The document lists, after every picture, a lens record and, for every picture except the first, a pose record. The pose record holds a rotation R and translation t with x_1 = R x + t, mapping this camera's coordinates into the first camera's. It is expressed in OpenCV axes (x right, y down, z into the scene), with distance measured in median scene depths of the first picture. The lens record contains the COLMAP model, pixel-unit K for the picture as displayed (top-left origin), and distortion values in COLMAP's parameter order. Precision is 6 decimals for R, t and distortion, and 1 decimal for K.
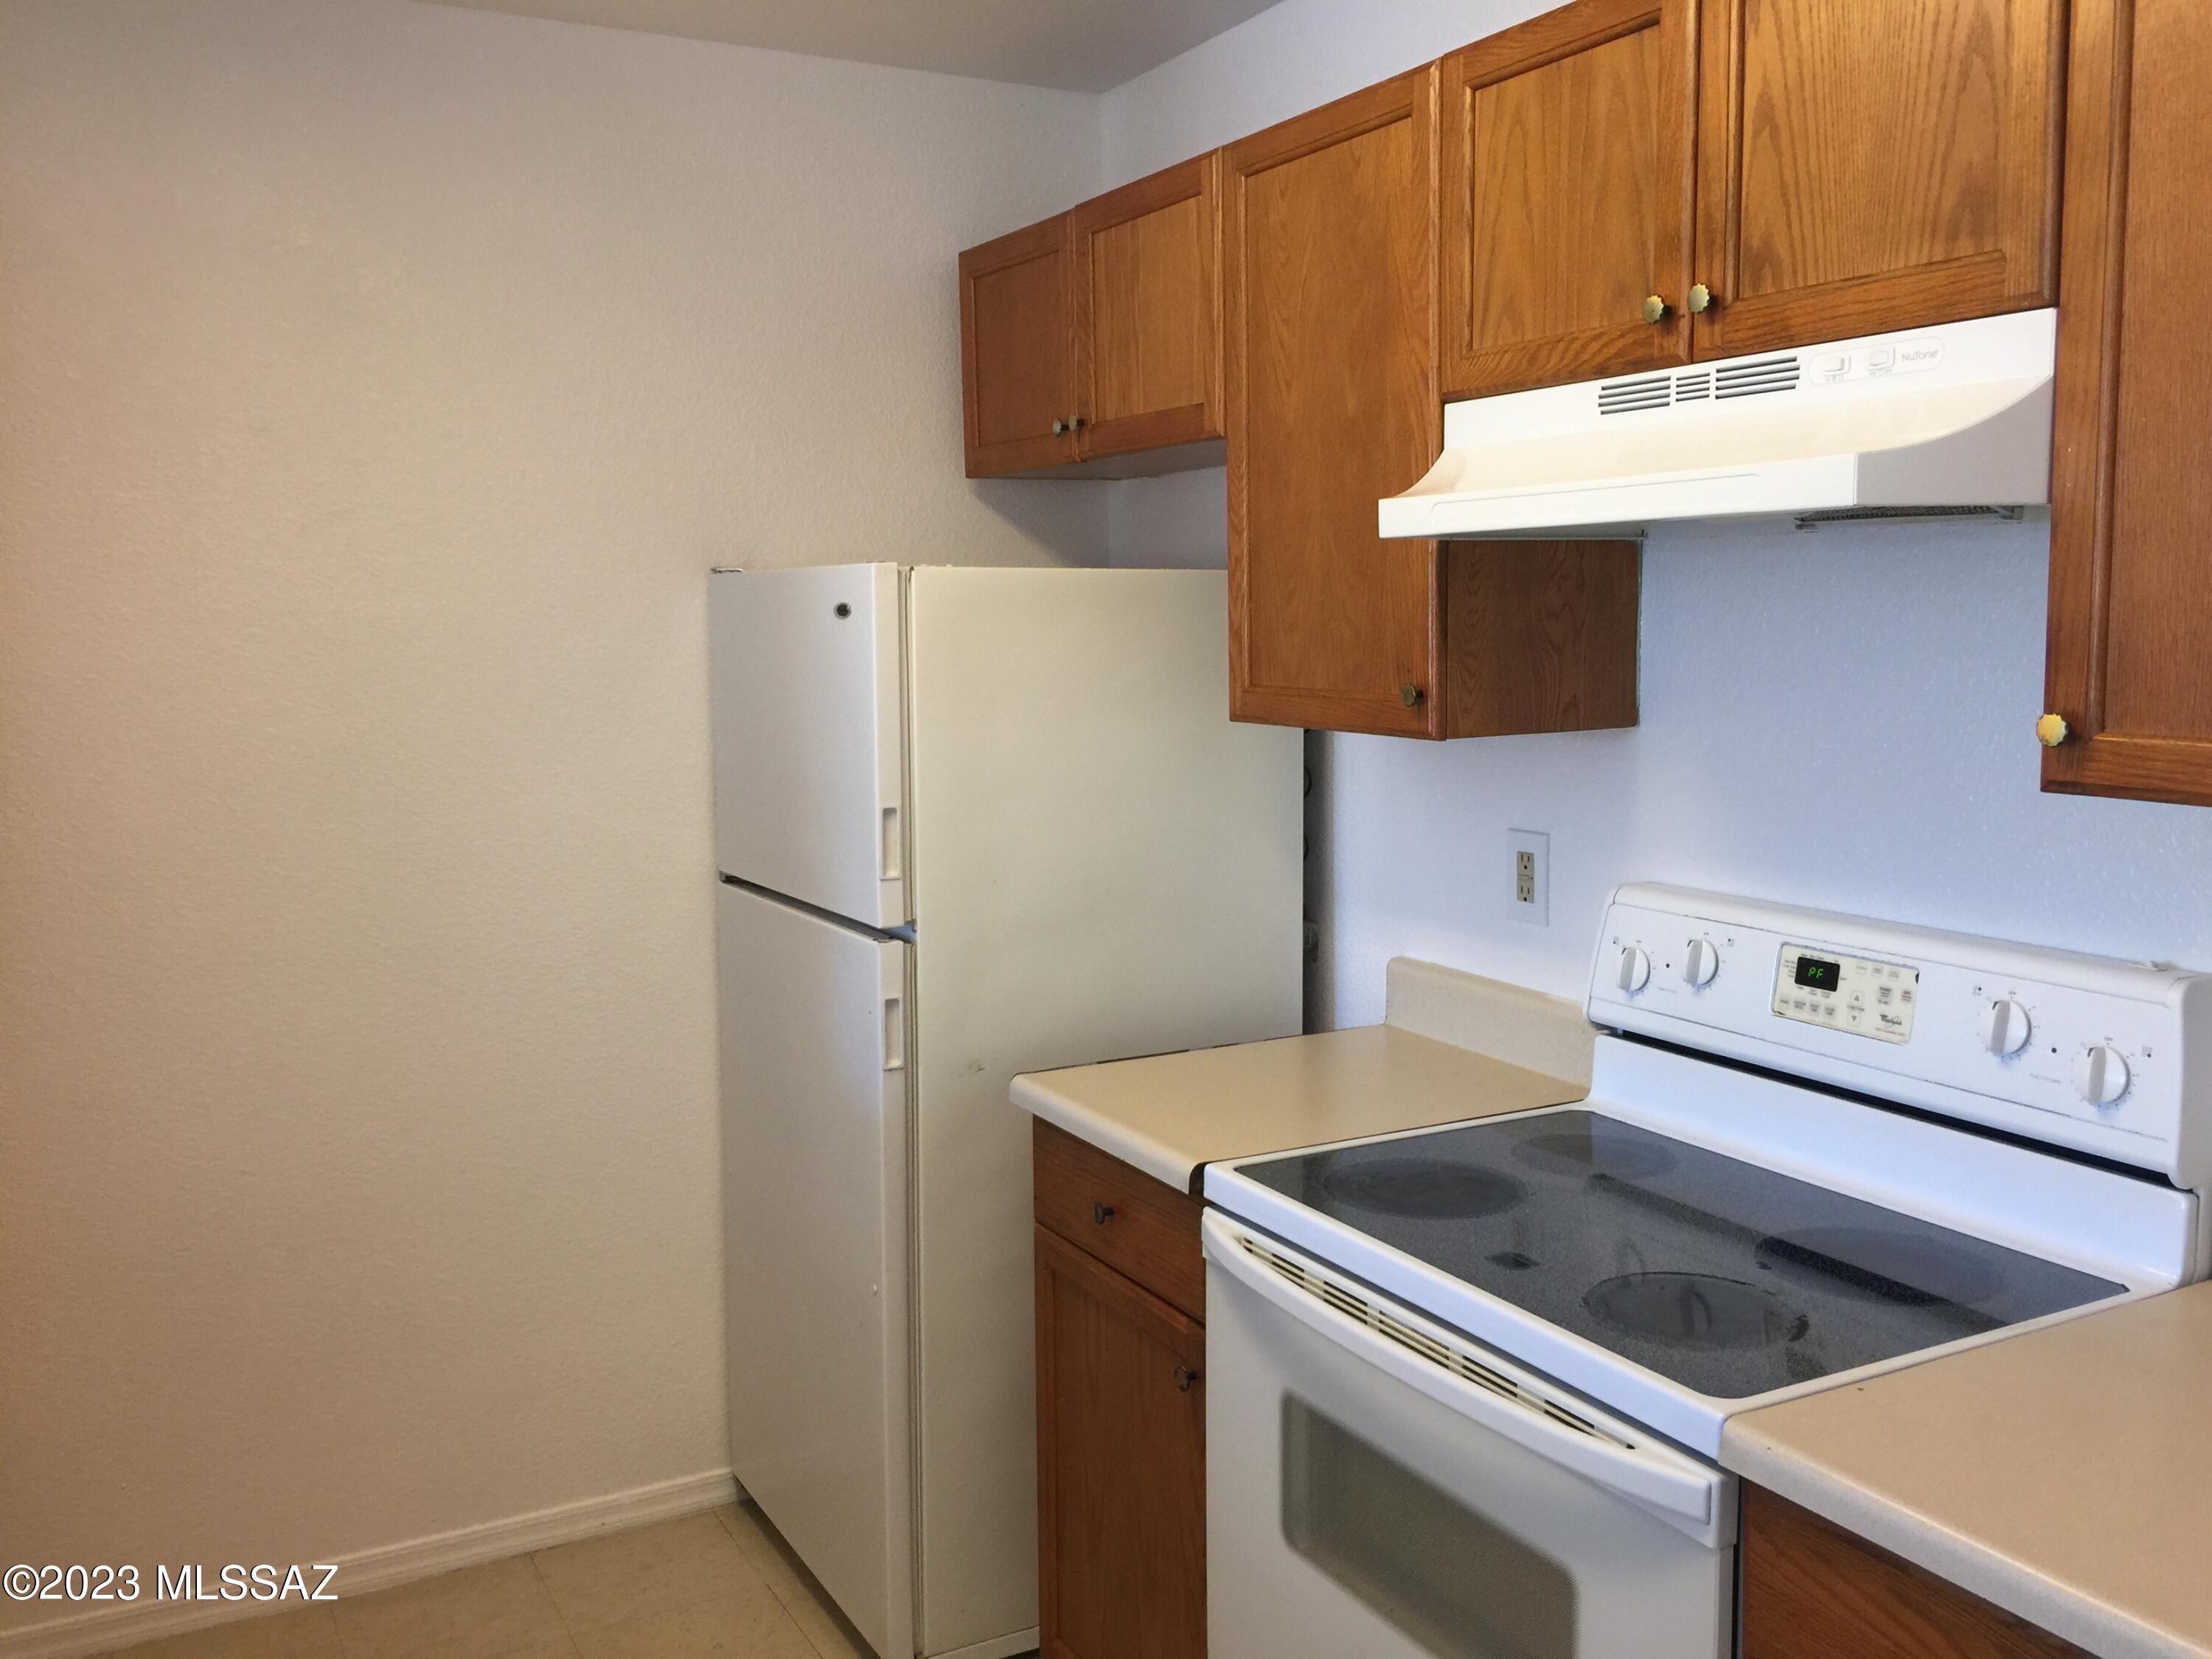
lens RADIAL K [[1908.4, 0, 1106.0], [0, 1908.4, 829.5], [0, 0, 1]] dist [0.007645, -0.007831]
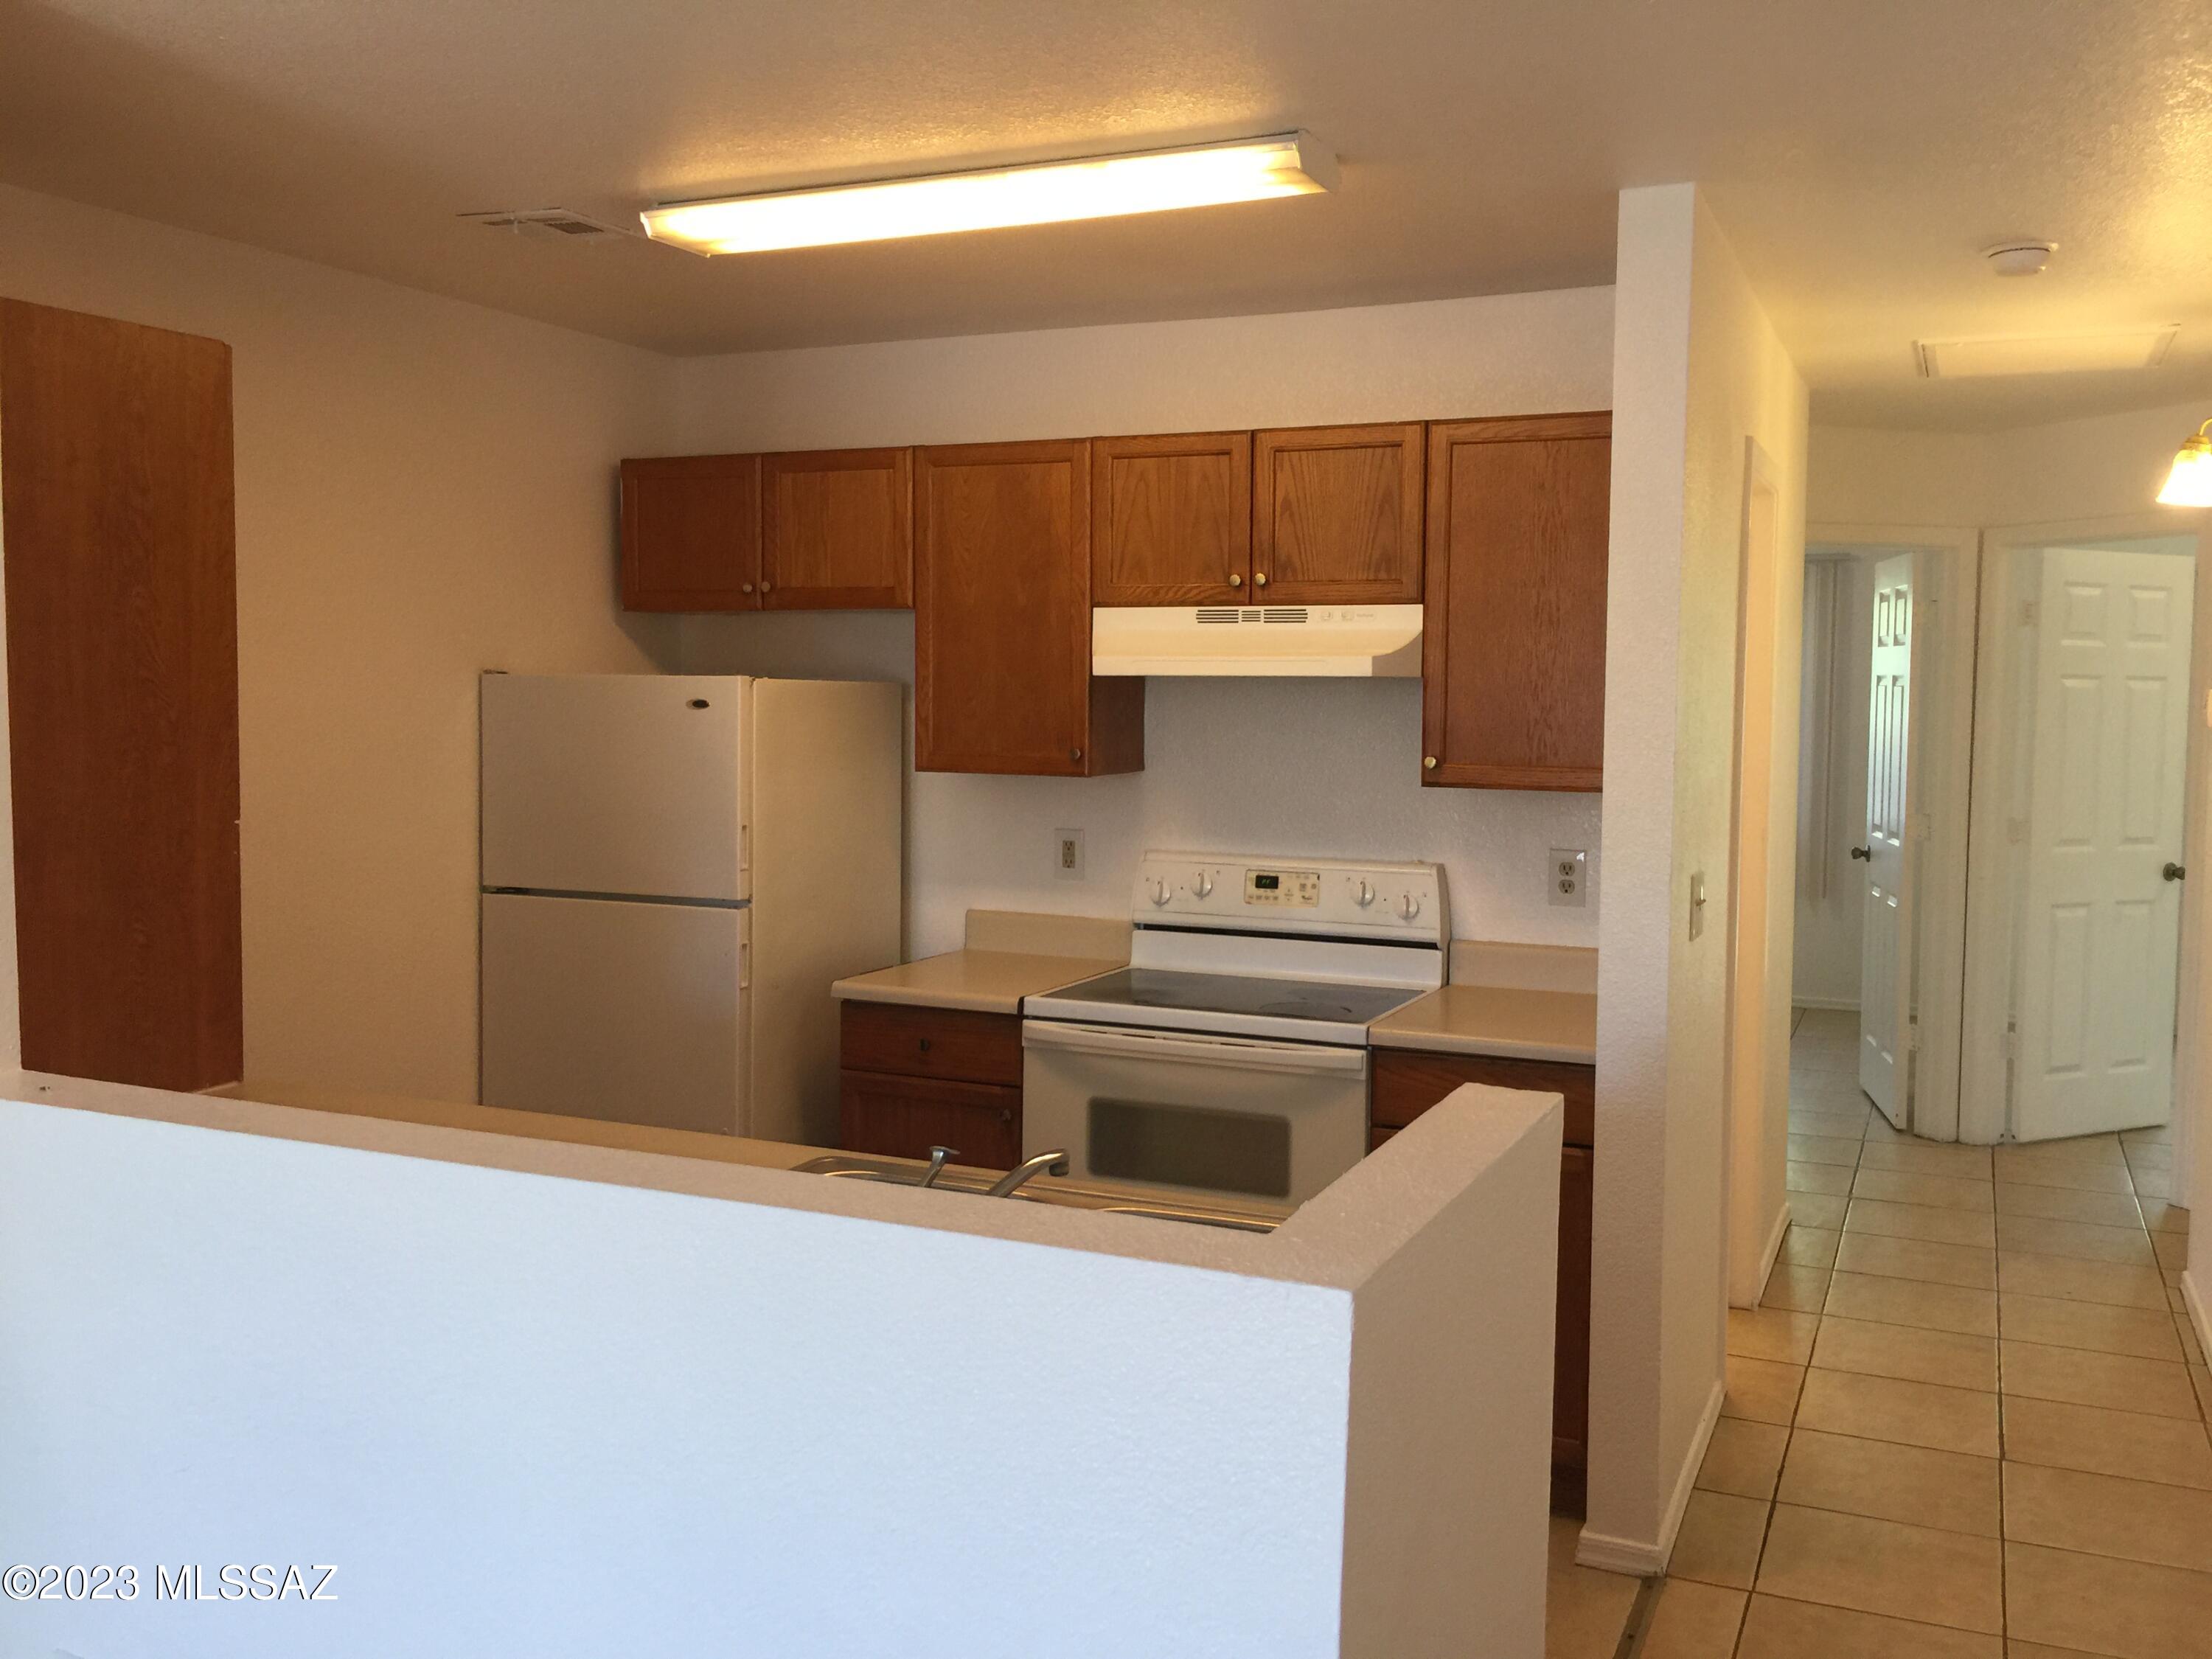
lens RADIAL K [[1908.4, 0, 1106.0], [0, 1908.4, 829.5], [0, 0, 1]] dist [0.007645, -0.007831]
pose [[0.798852, -0.024088, 0.601045, -1.097149], [0.050183, 0.998383, -0.026686, 0.066622], [-0.599431, 0.051481, 0.798769, -0.631883]]
